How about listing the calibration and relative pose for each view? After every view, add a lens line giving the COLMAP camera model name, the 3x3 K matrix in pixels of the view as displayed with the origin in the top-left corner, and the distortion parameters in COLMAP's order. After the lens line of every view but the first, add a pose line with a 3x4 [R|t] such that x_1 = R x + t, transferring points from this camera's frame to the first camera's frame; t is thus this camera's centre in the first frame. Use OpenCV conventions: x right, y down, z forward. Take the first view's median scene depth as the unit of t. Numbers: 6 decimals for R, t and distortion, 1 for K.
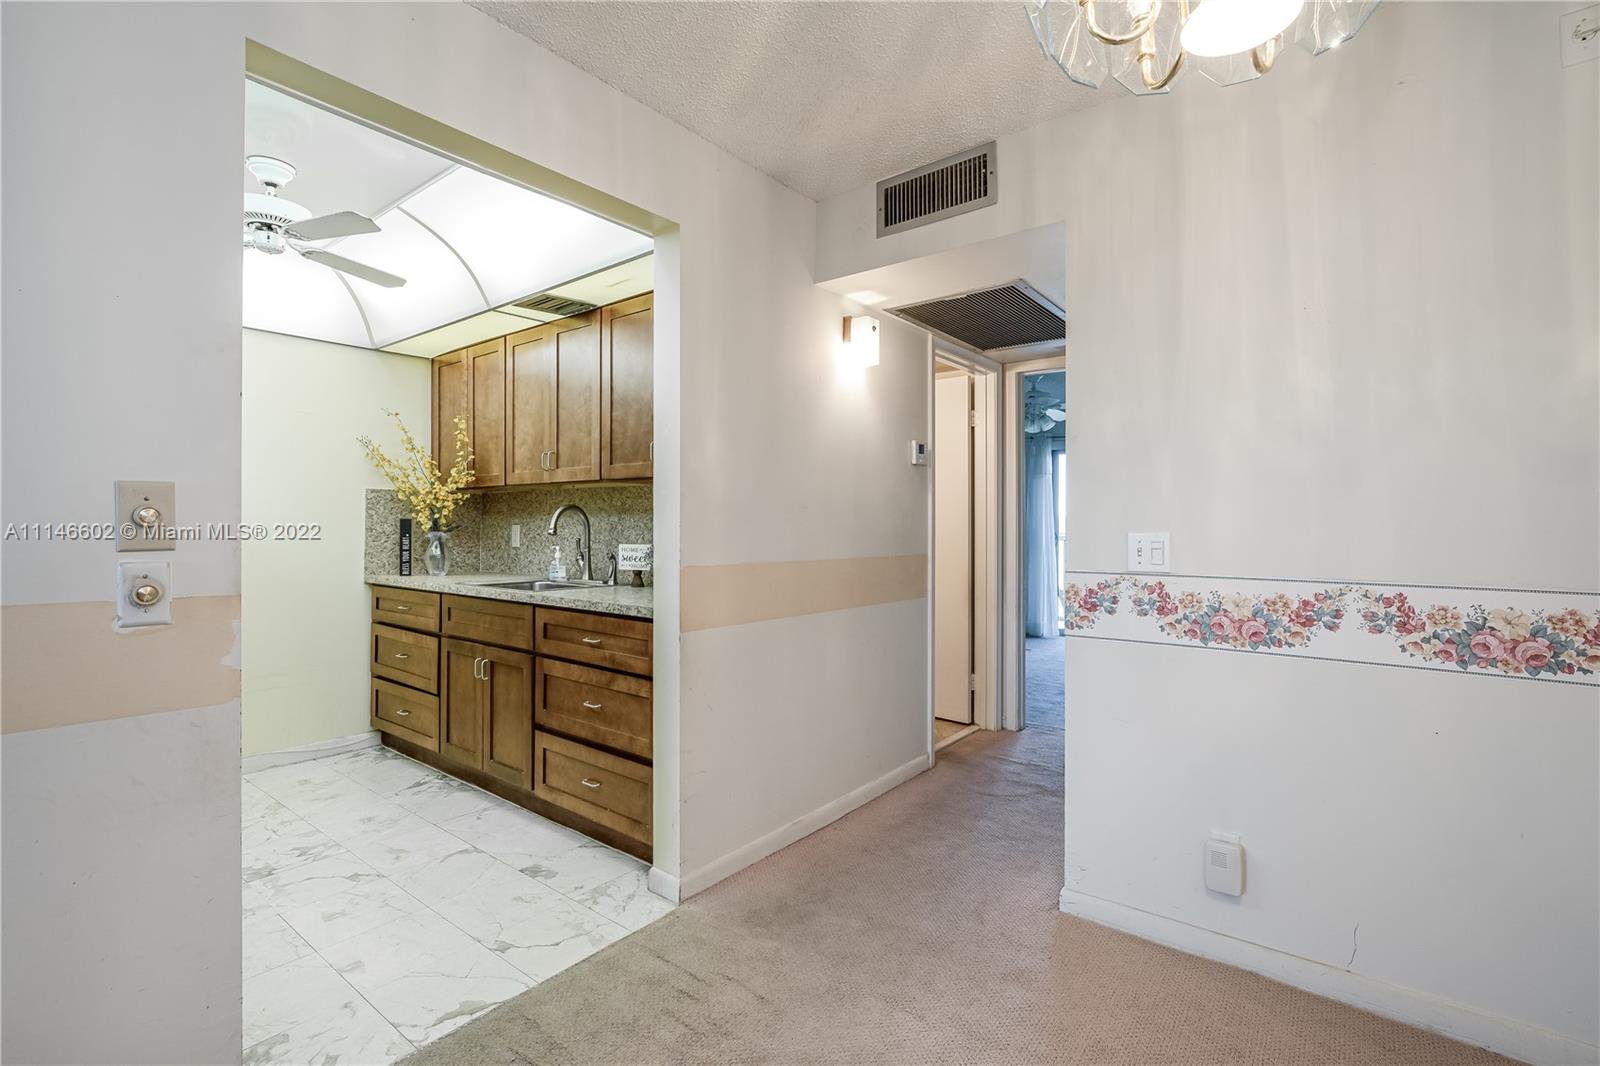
lens RADIAL K [[727.1, 0, 802.7], [0, 727.1, 523.0], [0, 0, 1]] dist [-0.015680, -0.000429]
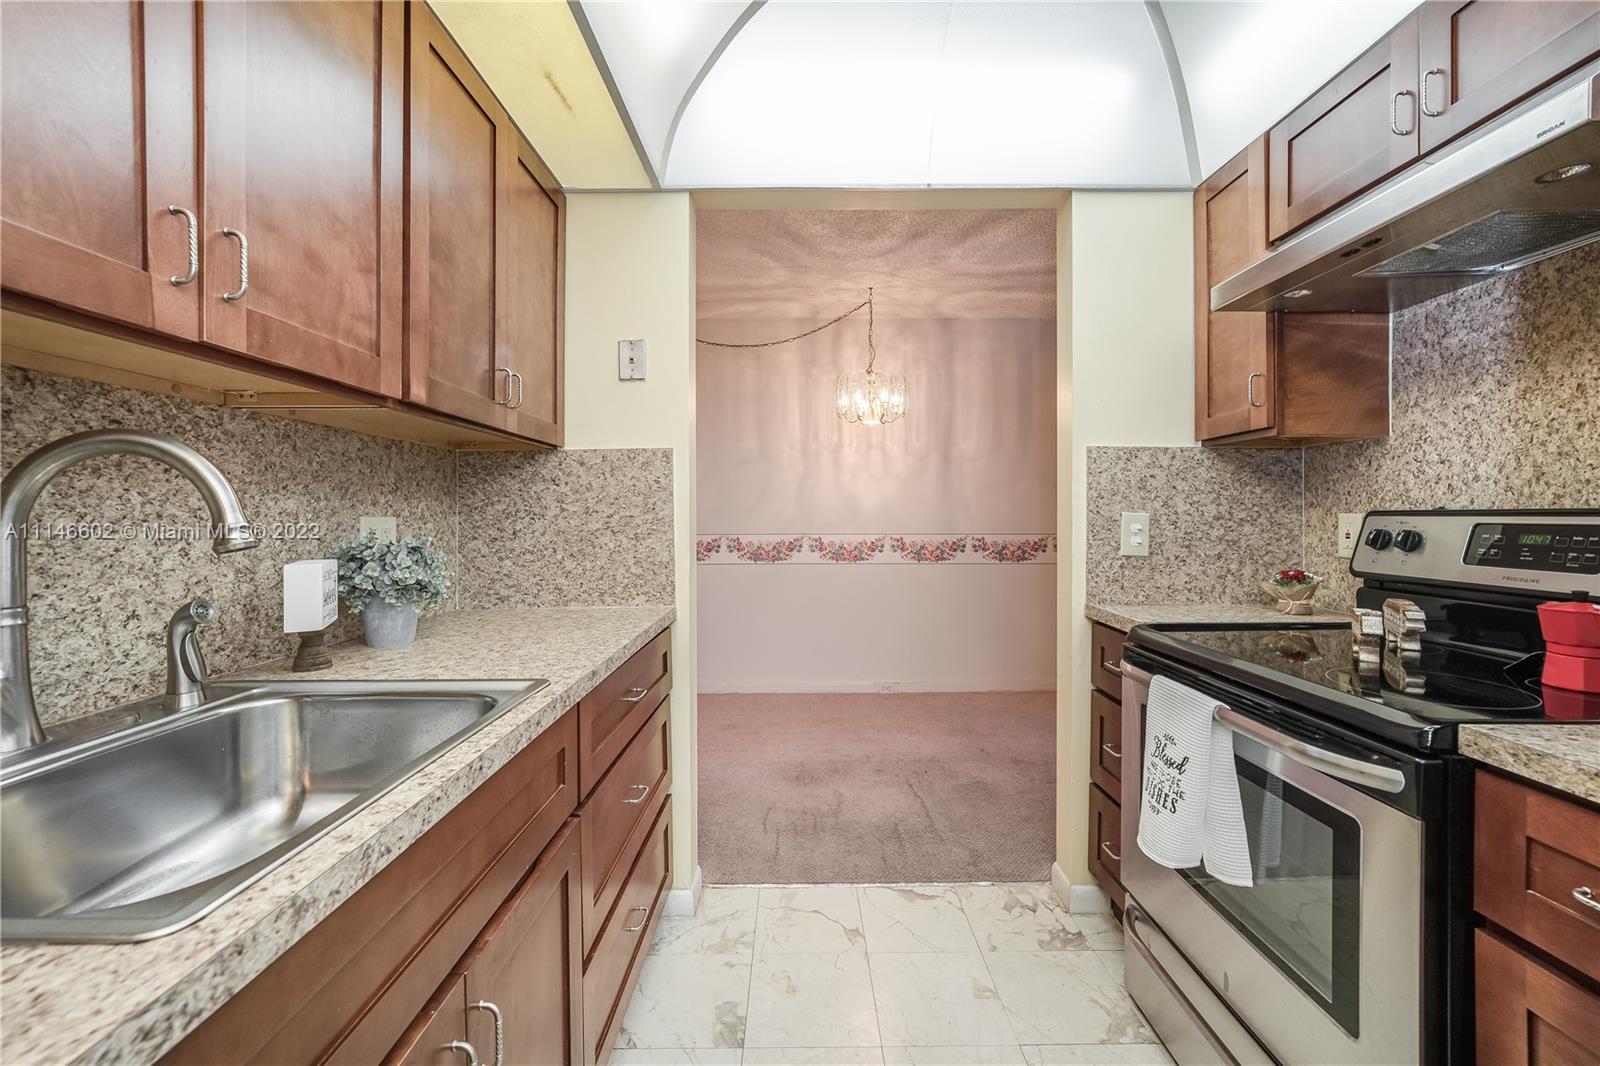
lens RADIAL K [[655.3, 0, 795.8], [0, 655.3, 520.2], [0, 0, 1]] dist [-0.023324, 0.000468]
pose [[-0.620197, -0.008471, 0.784401, -0.852964], [0.000291, 0.999939, 0.011029, 0.003541], [-0.784446, 0.007069, -0.620156, 1.292066]]
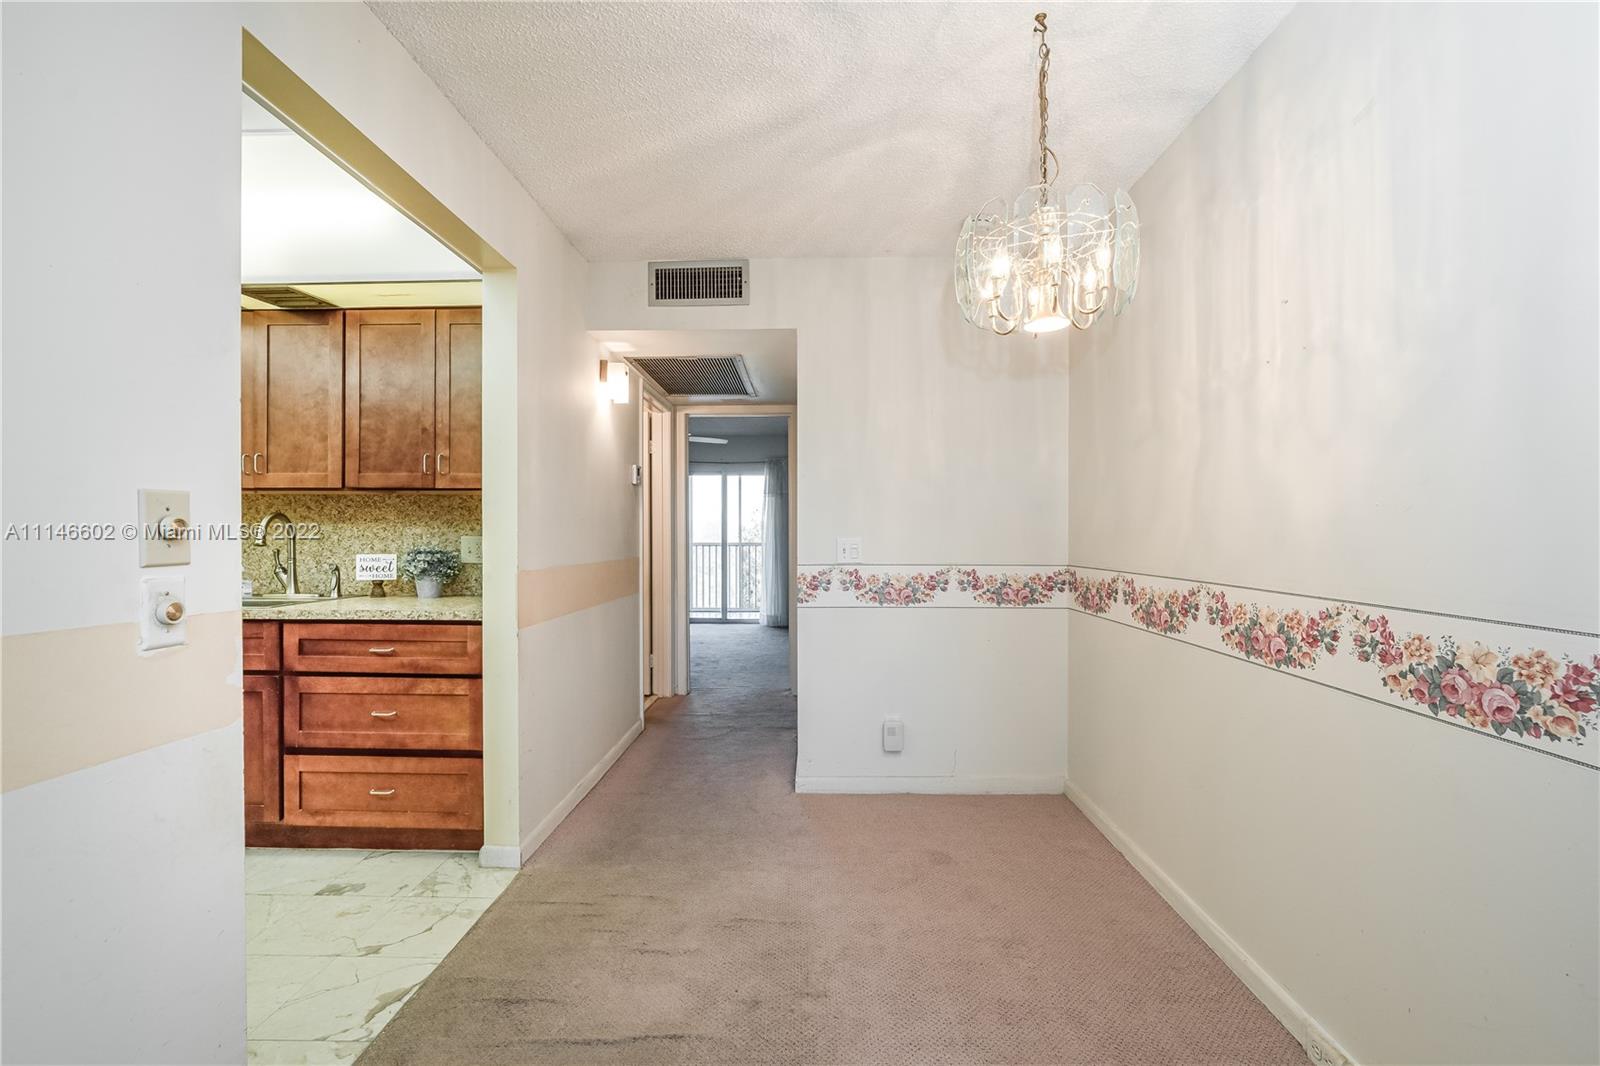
lens RADIAL K [[655.3, 0, 805.9], [0, 655.3, 534.0], [0, 0, 1]] dist [-0.023324, 0.000468]
pose [[0.796514, -0.003242, 0.604612, -0.379316], [0.000535, 0.999989, 0.004658, -0.002317], [-0.604620, -0.003387, 0.796507, -0.072066]]
